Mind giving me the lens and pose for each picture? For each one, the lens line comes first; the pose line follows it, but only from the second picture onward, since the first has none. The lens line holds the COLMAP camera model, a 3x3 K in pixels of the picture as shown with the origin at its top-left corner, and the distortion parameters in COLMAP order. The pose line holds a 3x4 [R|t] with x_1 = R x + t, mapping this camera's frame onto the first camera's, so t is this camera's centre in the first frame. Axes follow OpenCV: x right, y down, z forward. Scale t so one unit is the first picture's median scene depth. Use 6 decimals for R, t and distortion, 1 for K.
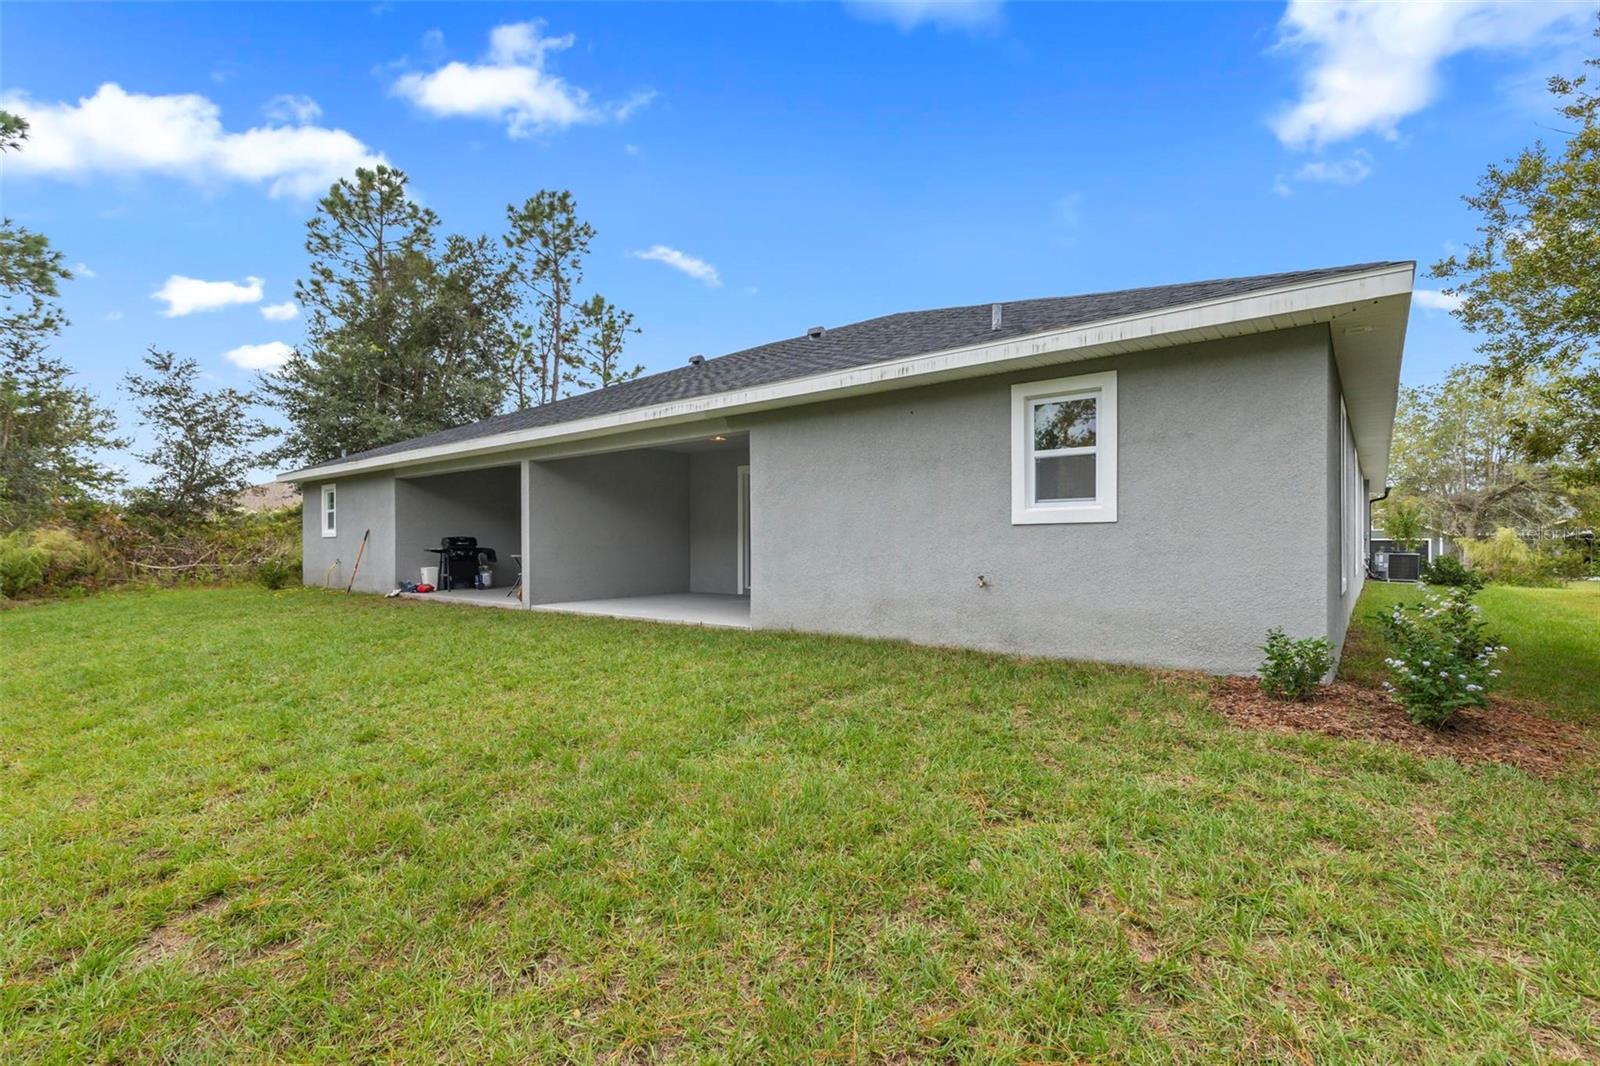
lens RADIAL K [[720.5, 0, 803.6], [0, 720.5, 529.8], [0, 0, 1]] dist [0.014643, -0.002300]
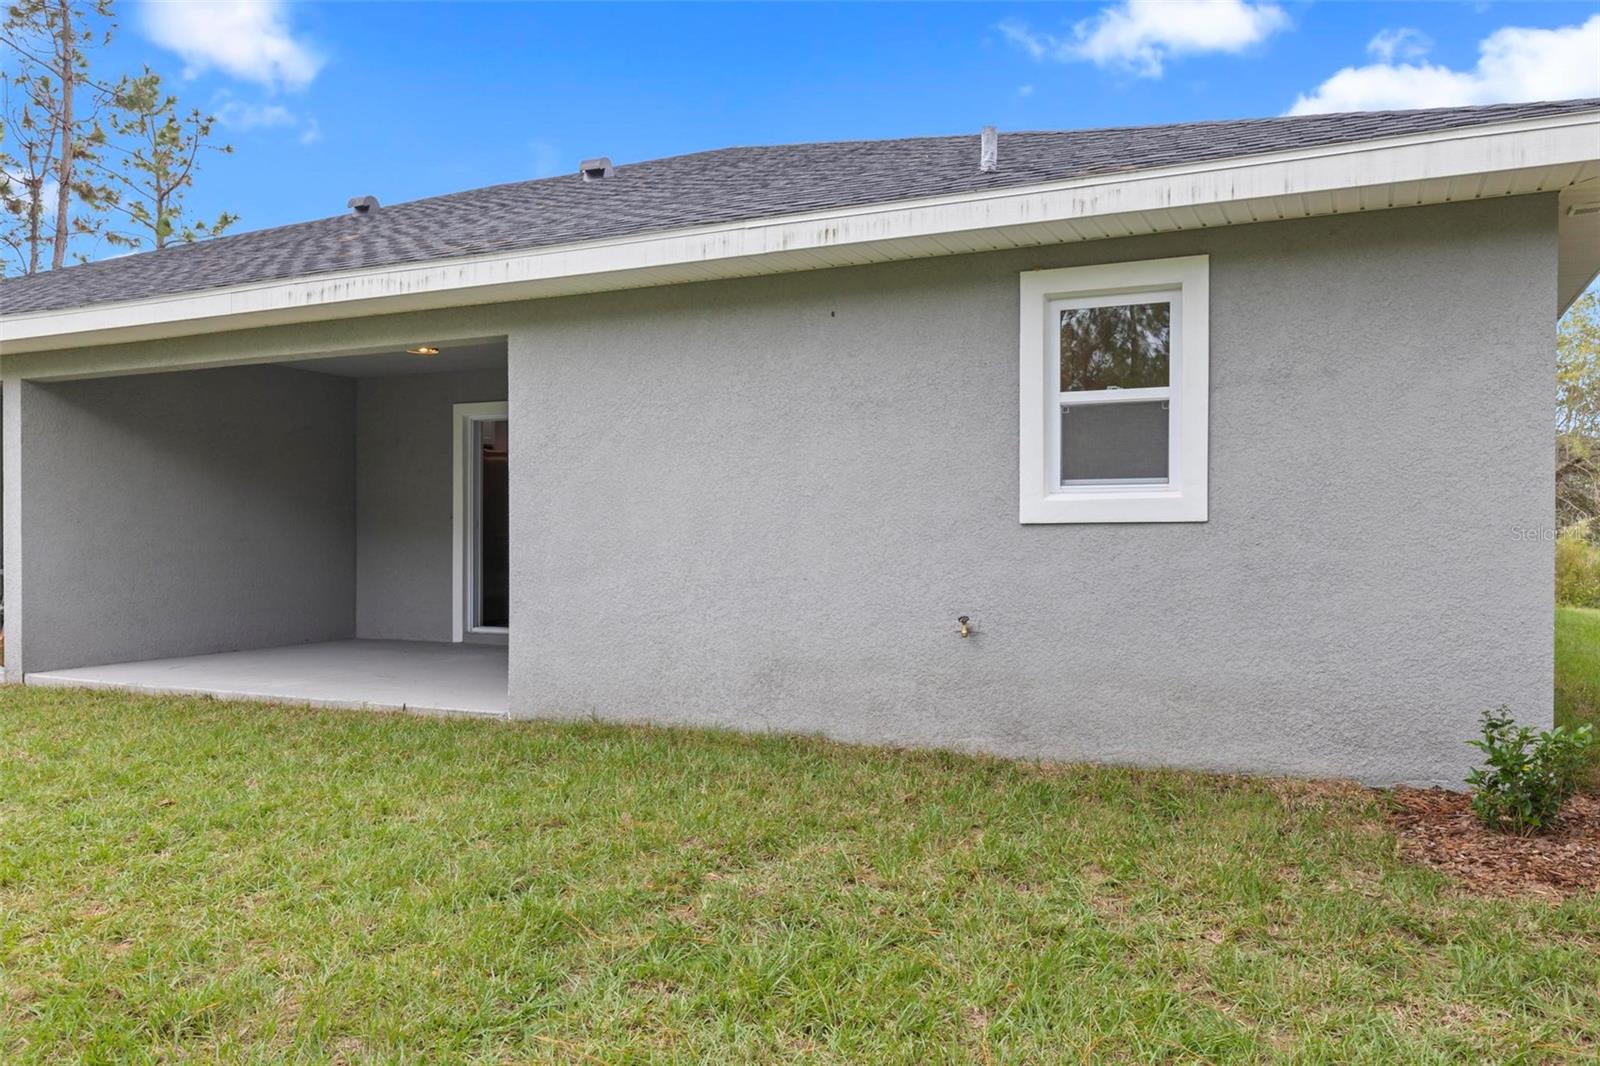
lens RADIAL K [[1191.1, 0, 803.0], [0, 1191.1, 528.5], [0, 0, 1]] dist [0.010030, -0.009045]
pose [[0.972792, 0.005477, 0.231617, -0.084575], [-0.007779, 0.999929, 0.009026, -0.010253], [-0.231551, -0.010582, 0.972765, 0.143737]]
